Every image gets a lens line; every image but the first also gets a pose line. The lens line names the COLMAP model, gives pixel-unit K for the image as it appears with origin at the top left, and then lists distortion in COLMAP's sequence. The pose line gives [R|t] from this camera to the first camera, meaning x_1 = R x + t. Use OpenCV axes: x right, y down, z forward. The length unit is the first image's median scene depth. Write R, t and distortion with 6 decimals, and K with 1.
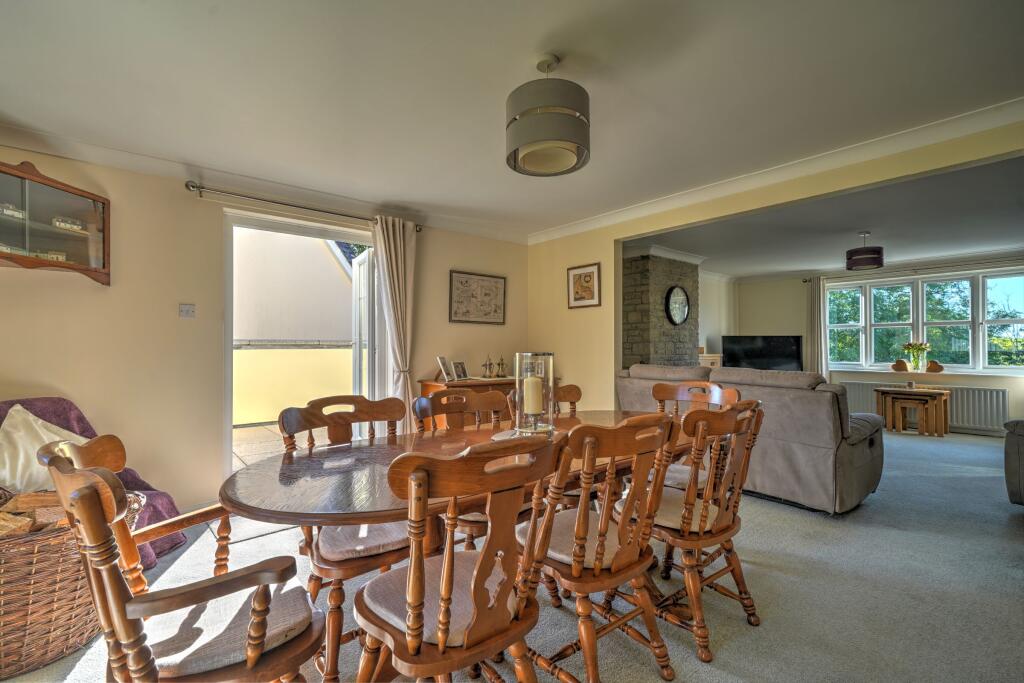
lens RADIAL K [[465.2, 0, 509.2], [0, 465.2, 343.1], [0, 0, 1]] dist [0.011722, 0.000359]
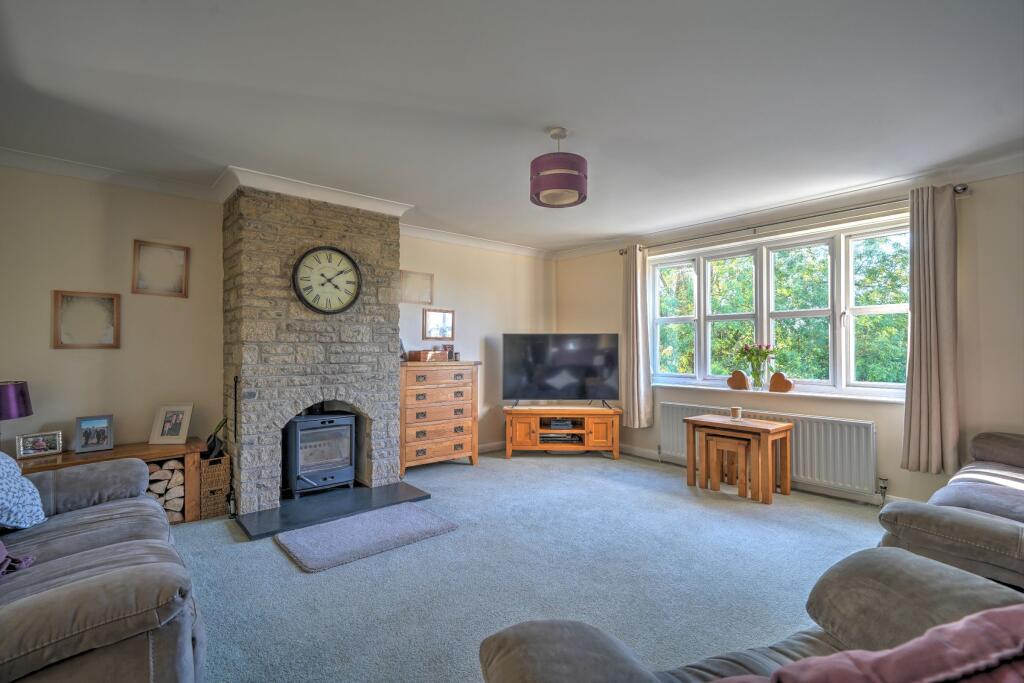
lens RADIAL K [[465.2, 0, 512.9], [0, 465.2, 344.8], [0, 0, 1]] dist [0.011722, 0.000359]
pose [[0.999867, 0.001494, 0.016239, 0.558998], [-0.001521, 0.999997, 0.001646, -0.001287], [-0.016237, -0.001671, 0.999867, 0.394029]]
